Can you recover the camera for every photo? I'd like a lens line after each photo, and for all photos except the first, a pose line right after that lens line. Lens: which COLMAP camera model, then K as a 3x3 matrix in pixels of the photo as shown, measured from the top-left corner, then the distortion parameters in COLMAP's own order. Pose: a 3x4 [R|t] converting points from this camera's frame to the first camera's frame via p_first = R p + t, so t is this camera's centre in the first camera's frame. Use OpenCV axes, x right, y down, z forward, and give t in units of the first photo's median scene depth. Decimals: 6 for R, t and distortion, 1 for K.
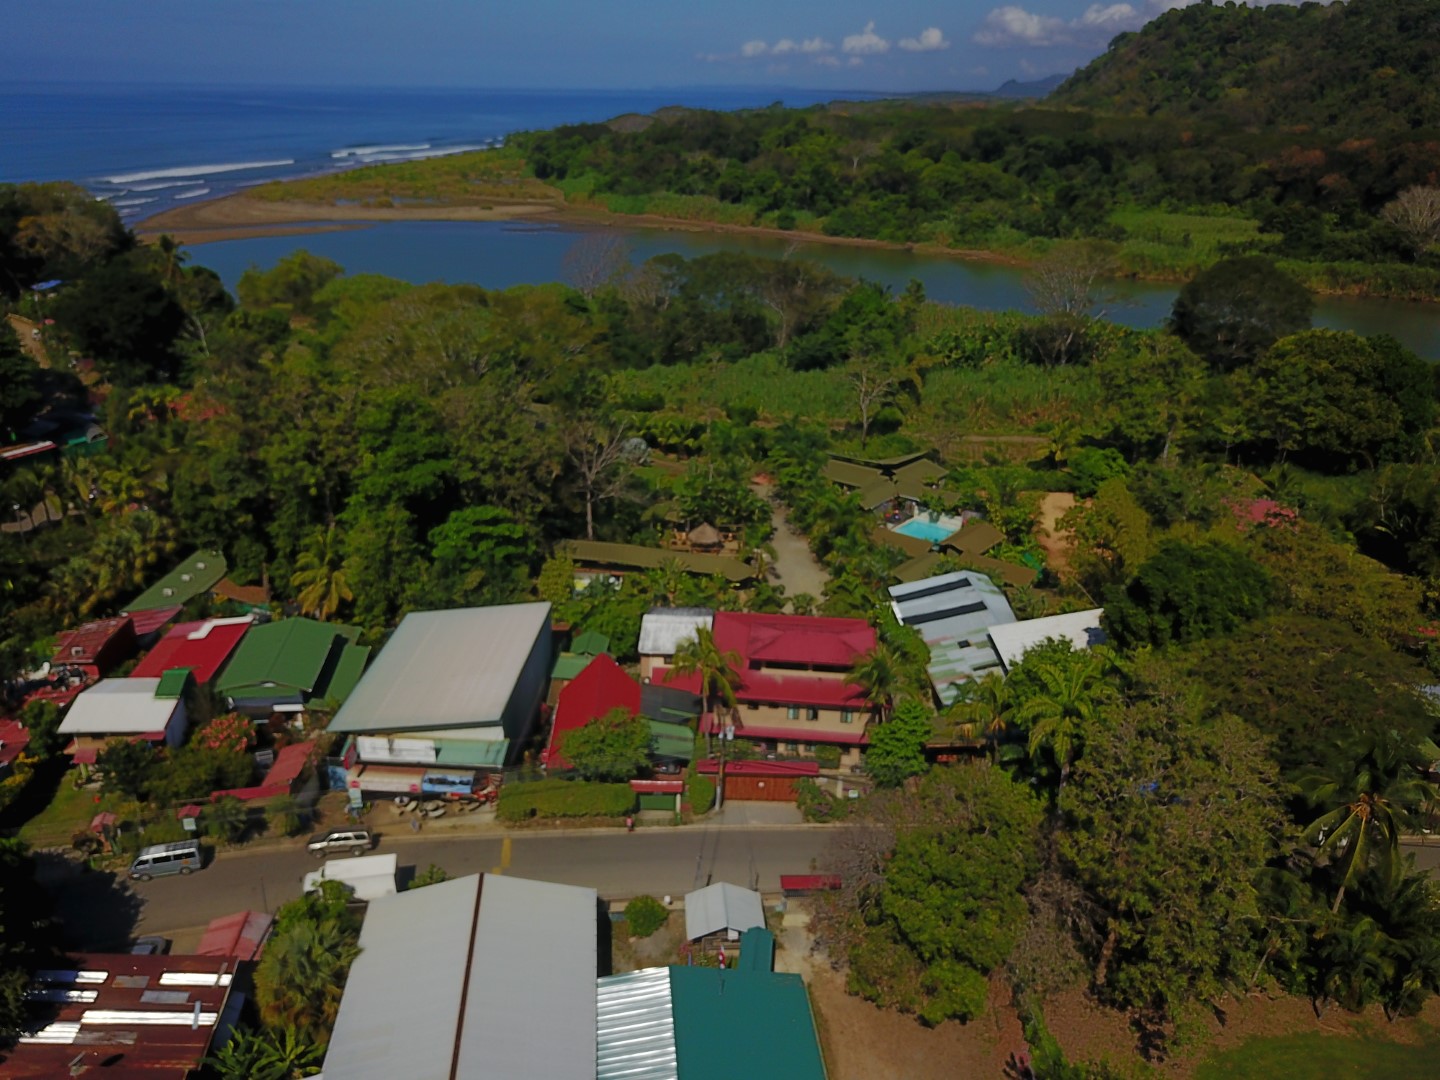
lens RADIAL K [[1086.4, 0, 717.6], [0, 1086.4, 538.9], [0, 0, 1]] dist [-0.000544, -0.001090]
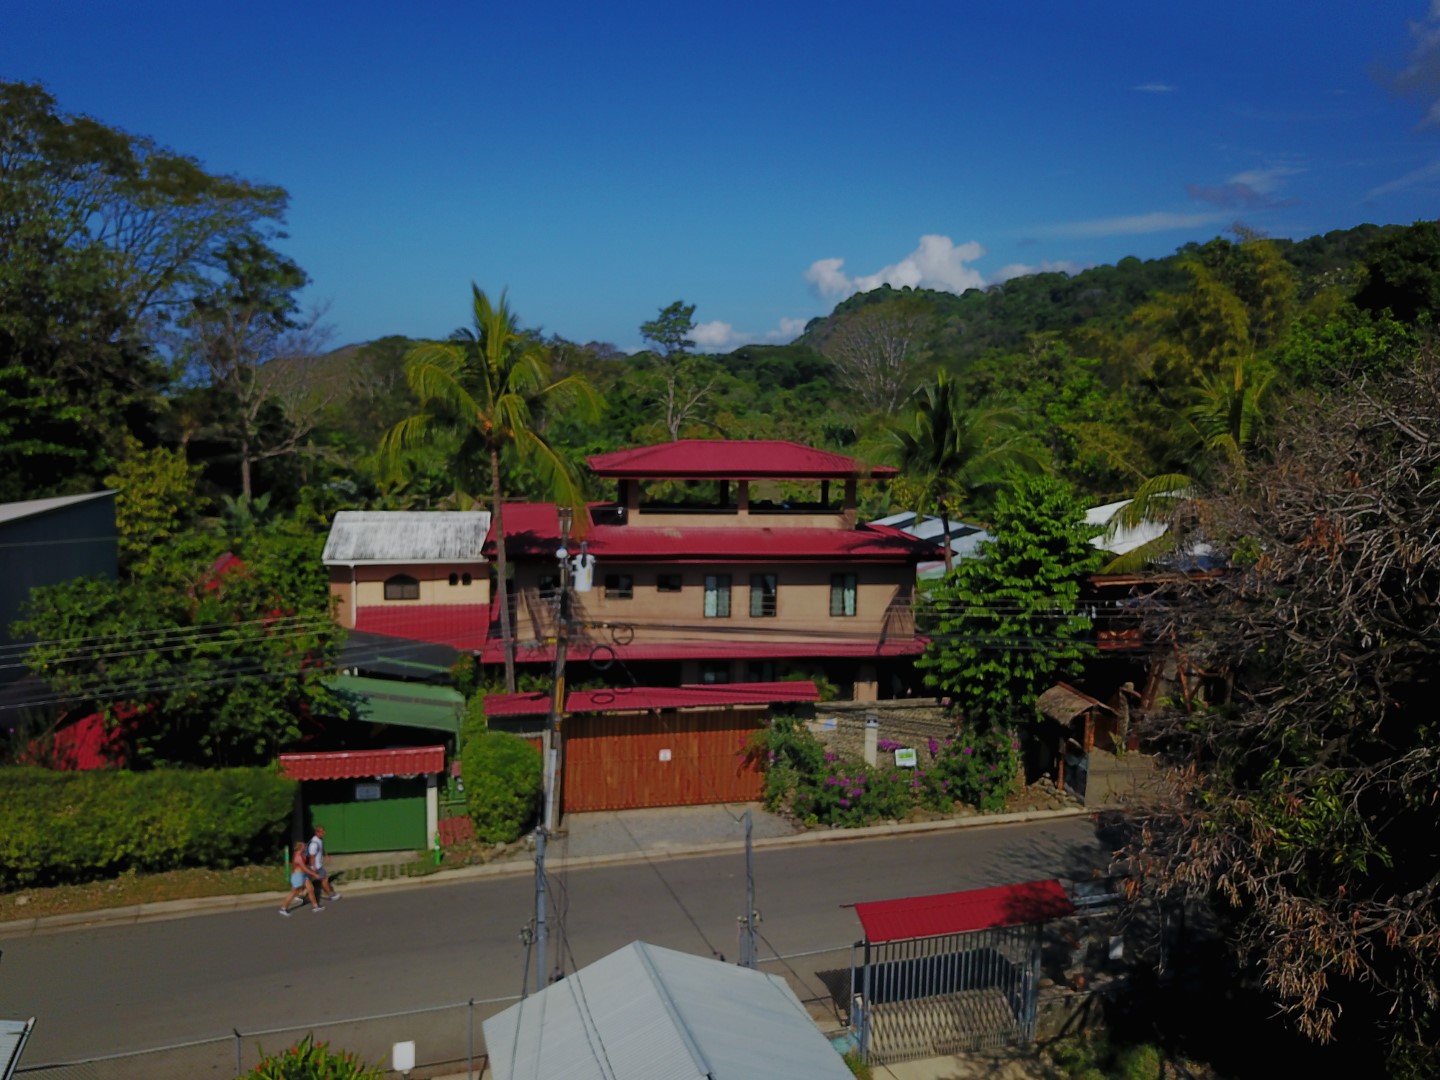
lens RADIAL K [[1086.4, 0, 724.6], [0, 1086.4, 542.1], [0, 0, 1]] dist [-0.000544, -0.001090]
pose [[0.967731, -0.025186, 0.250723, -0.030864], [0.087184, 0.967007, -0.239368, 0.249908], [-0.236422, 0.253503, 0.937998, 0.643952]]
